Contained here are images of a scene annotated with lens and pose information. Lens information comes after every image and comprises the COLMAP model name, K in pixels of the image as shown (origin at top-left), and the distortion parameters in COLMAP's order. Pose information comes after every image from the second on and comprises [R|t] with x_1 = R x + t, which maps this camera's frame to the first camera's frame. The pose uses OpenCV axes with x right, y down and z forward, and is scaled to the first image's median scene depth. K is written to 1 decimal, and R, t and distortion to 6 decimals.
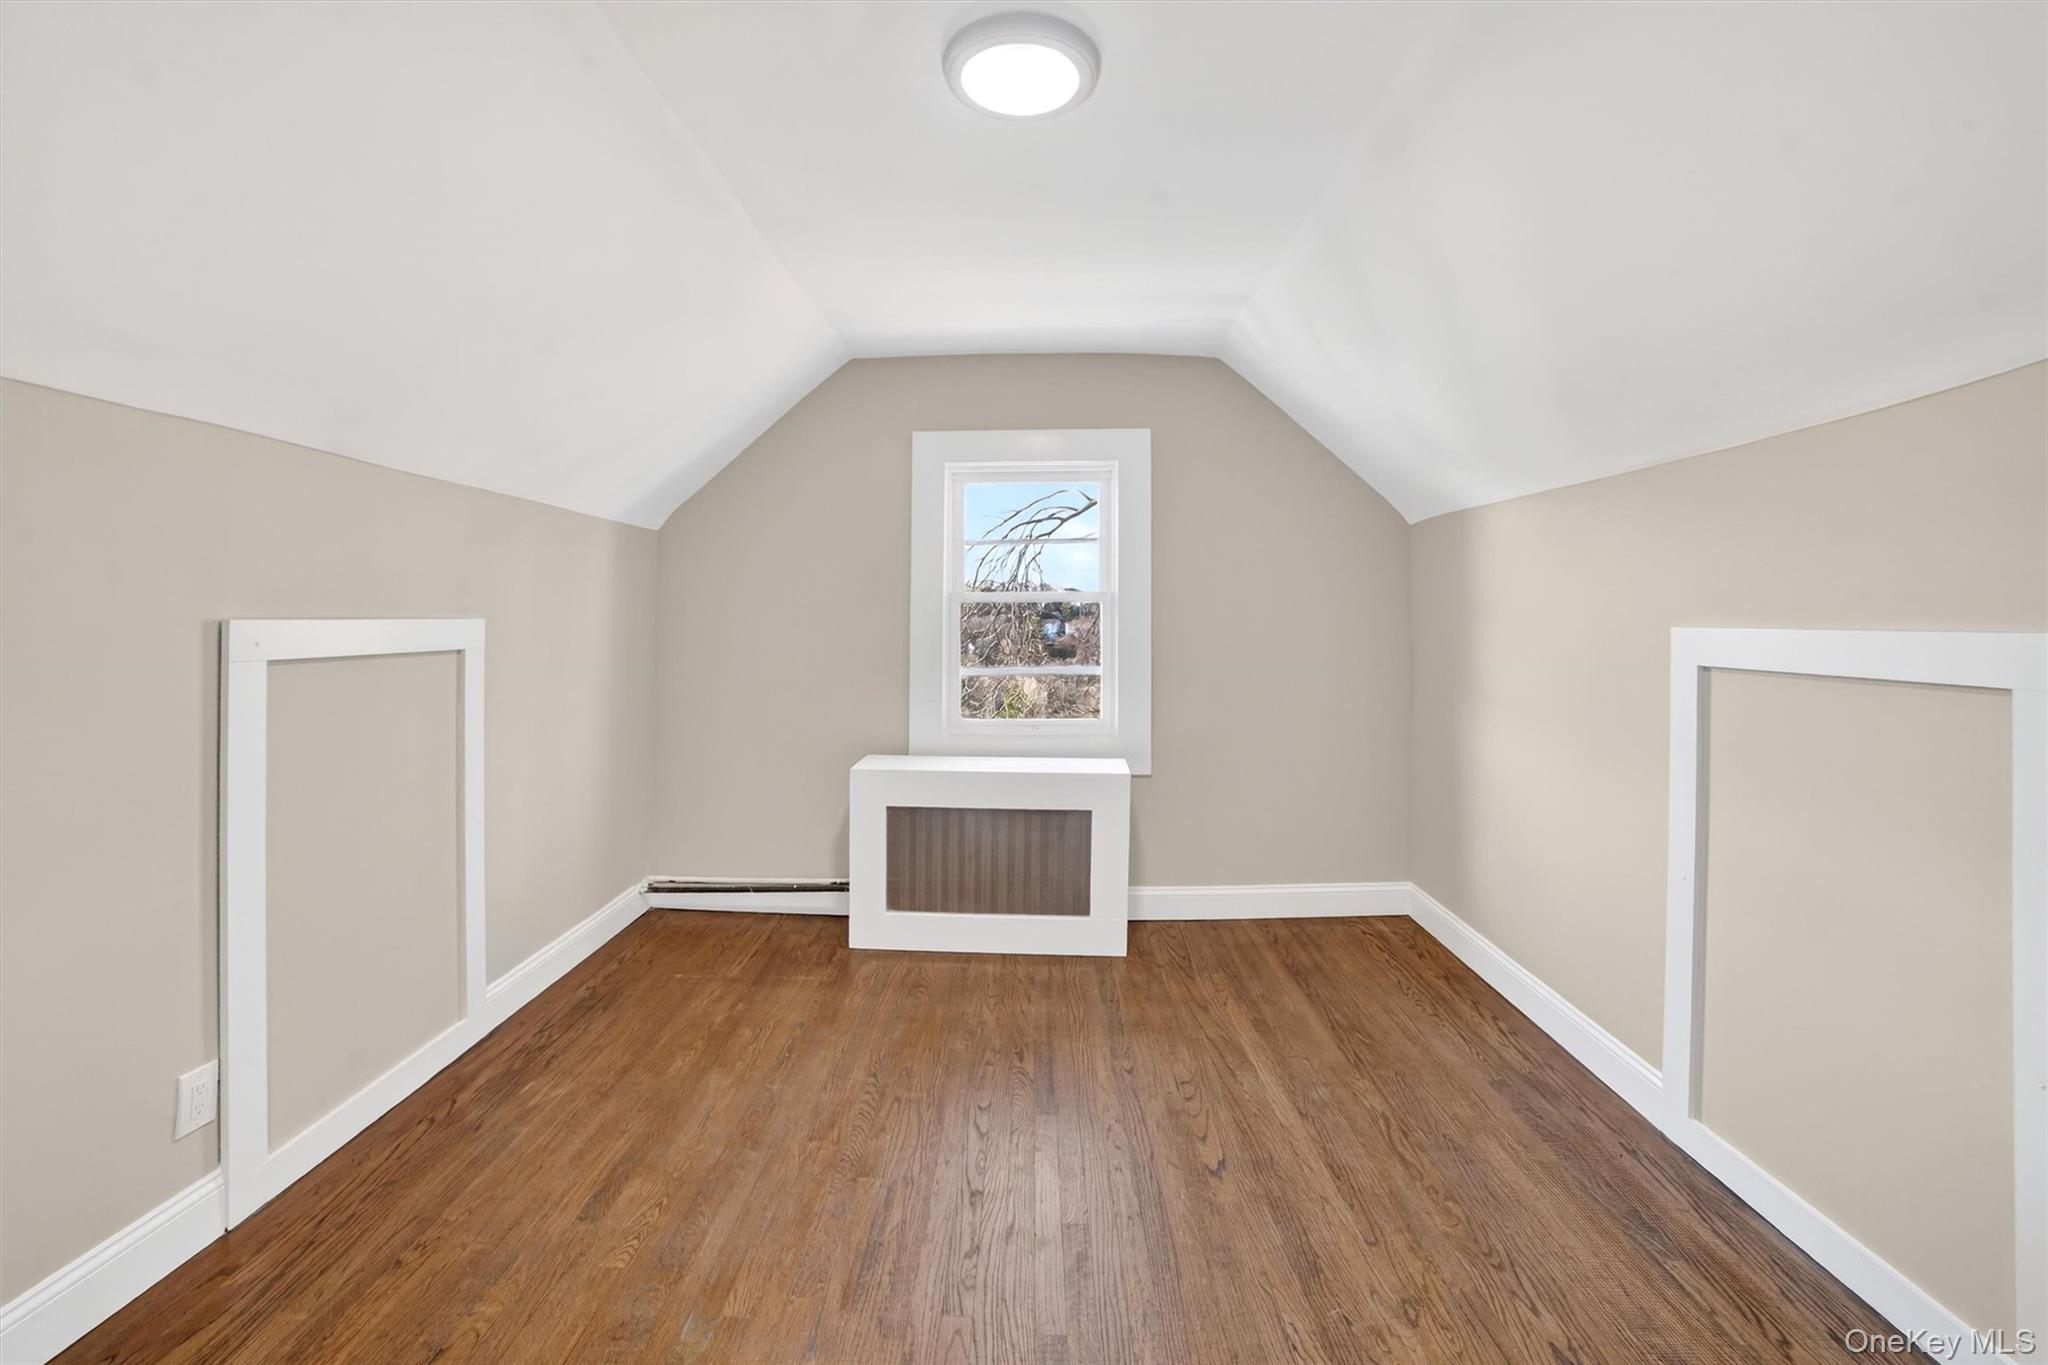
lens RADIAL K [[872.6, 0, 1012.3], [0, 872.6, 645.3], [0, 0, 1]] dist [-0.090716, 0.033379]
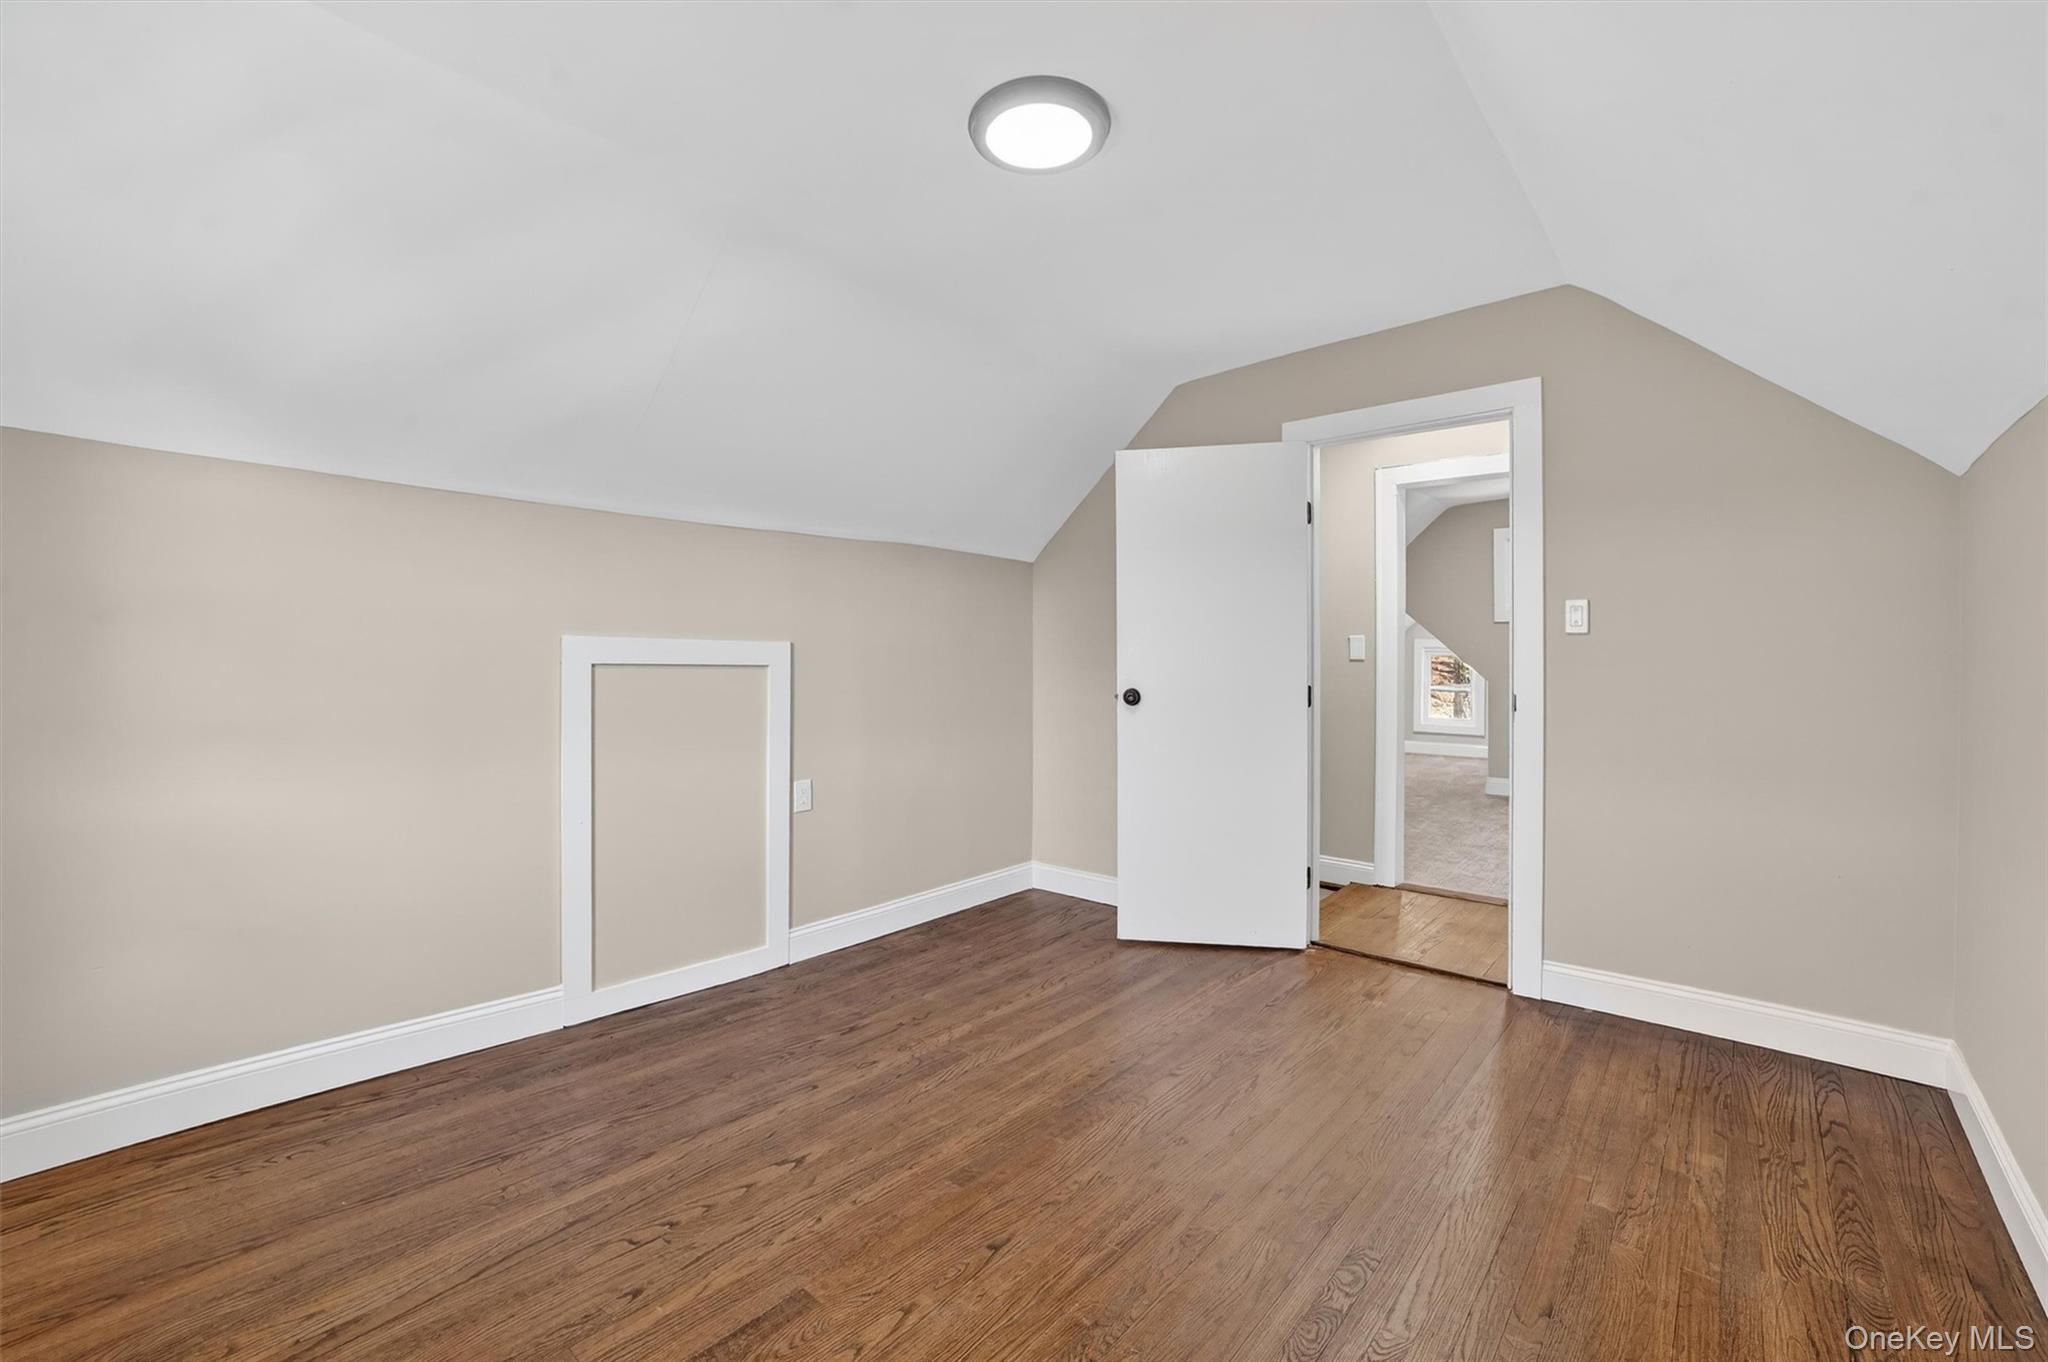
lens RADIAL K [[848.6, 0, 1027.0], [0, 848.6, 666.6], [0, 0, 1]] dist [-0.086307, 0.033784]
pose [[-0.771435, -0.002769, 0.636302, -0.581891], [0.013530, 0.999693, 0.020754, 0.011268], [-0.636164, 0.024619, -0.771161, 1.523429]]
